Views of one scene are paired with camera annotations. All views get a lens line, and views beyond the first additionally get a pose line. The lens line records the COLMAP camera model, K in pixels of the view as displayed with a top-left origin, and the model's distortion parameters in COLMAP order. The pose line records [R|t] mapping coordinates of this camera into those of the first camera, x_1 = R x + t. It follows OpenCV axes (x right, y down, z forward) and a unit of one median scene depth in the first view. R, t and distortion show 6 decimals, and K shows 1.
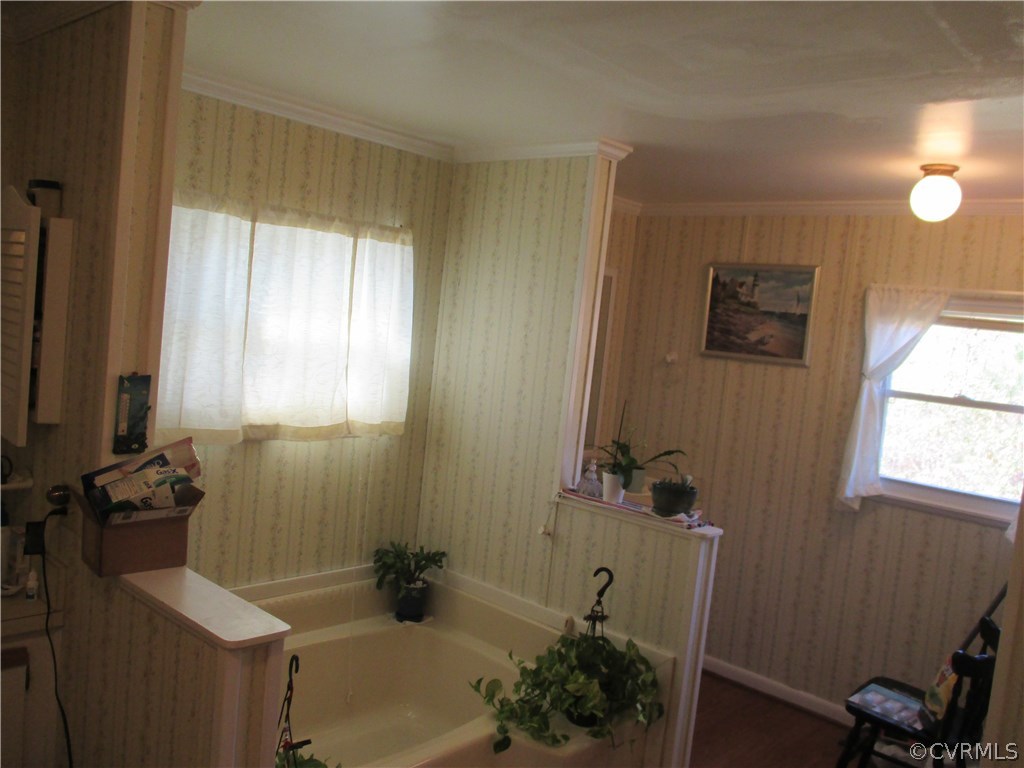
lens RADIAL K [[860.2, 0, 512.0], [0, 860.2, 384.0], [0, 0, 1]] dist [-0.029174, -0.005708]
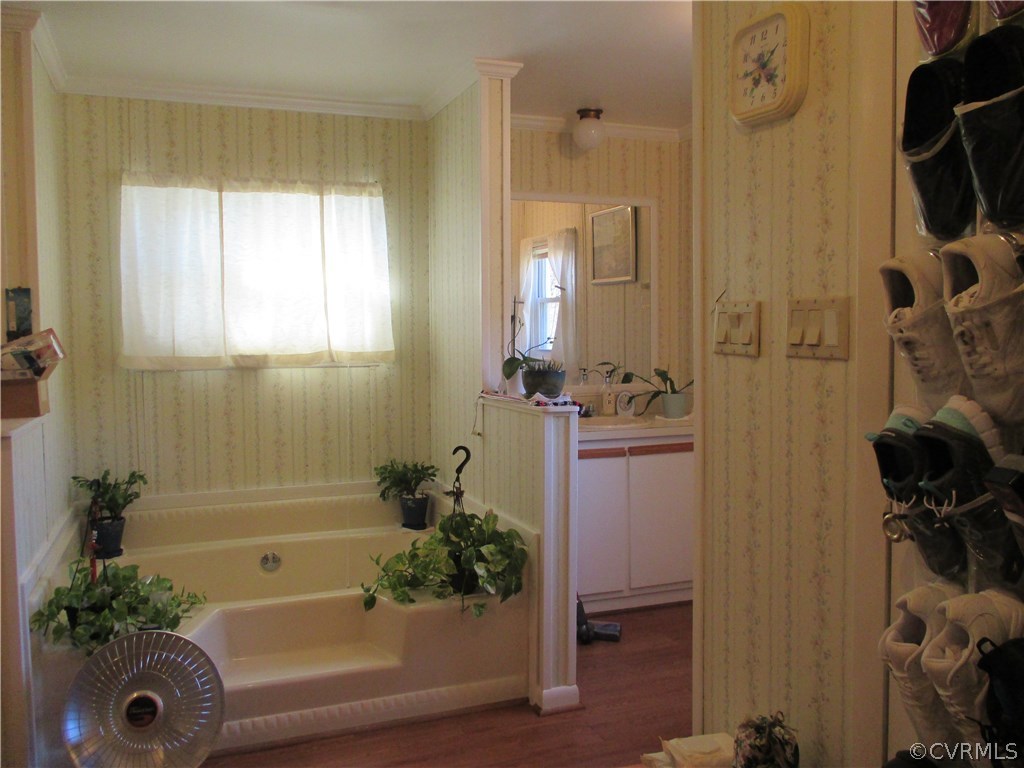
lens RADIAL K [[860.2, 0, 512.0], [0, 860.2, 384.0], [0, 0, 1]] dist [-0.029174, -0.005708]
pose [[0.891349, -0.084889, -0.445298, 0.578540], [0.067850, 0.996228, -0.054098, 0.178068], [0.448211, 0.018007, 0.893746, 0.062784]]
